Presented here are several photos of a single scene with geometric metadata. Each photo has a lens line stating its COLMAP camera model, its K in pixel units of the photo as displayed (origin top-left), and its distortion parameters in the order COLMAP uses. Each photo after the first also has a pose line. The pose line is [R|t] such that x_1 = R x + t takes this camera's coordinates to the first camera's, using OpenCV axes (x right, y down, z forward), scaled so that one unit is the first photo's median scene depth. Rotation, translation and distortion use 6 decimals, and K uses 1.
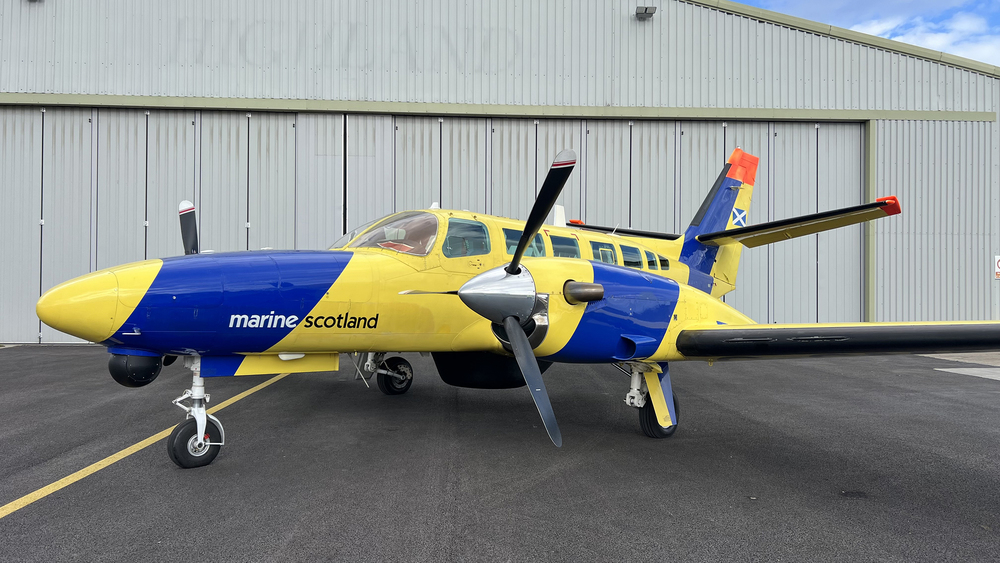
lens RADIAL K [[736.8, 0, 502.7], [0, 736.8, 277.6], [0, 0, 1]] dist [0.044141, -0.042475]
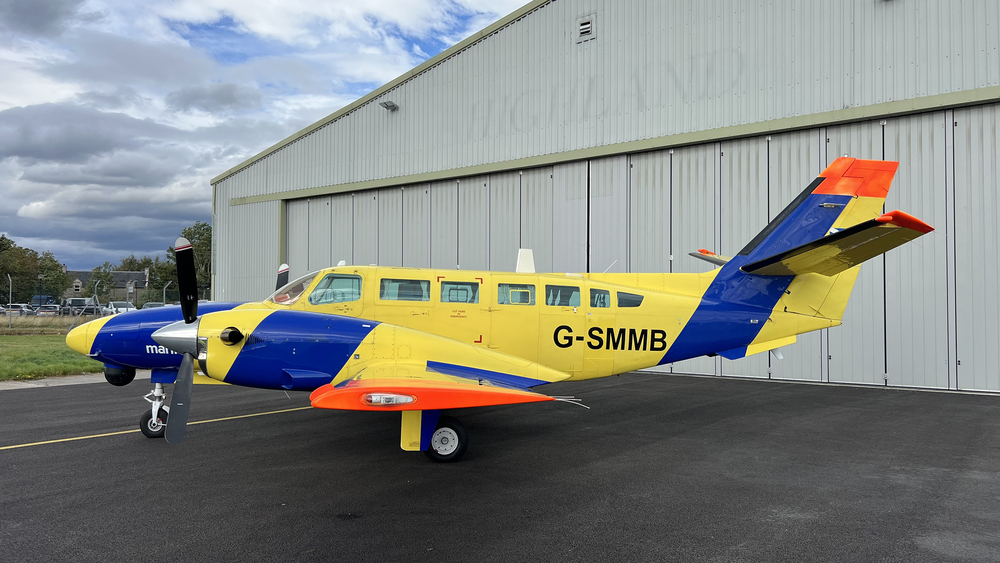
lens RADIAL K [[736.8, 0, 492.9], [0, 736.8, 284.0], [0, 0, 1]] dist [0.044141, -0.042475]
pose [[0.755142, -0.025776, -0.655054, 0.465769], [0.011687, 0.999597, -0.025860, -0.012090], [0.655457, 0.011872, 0.755139, 0.095461]]
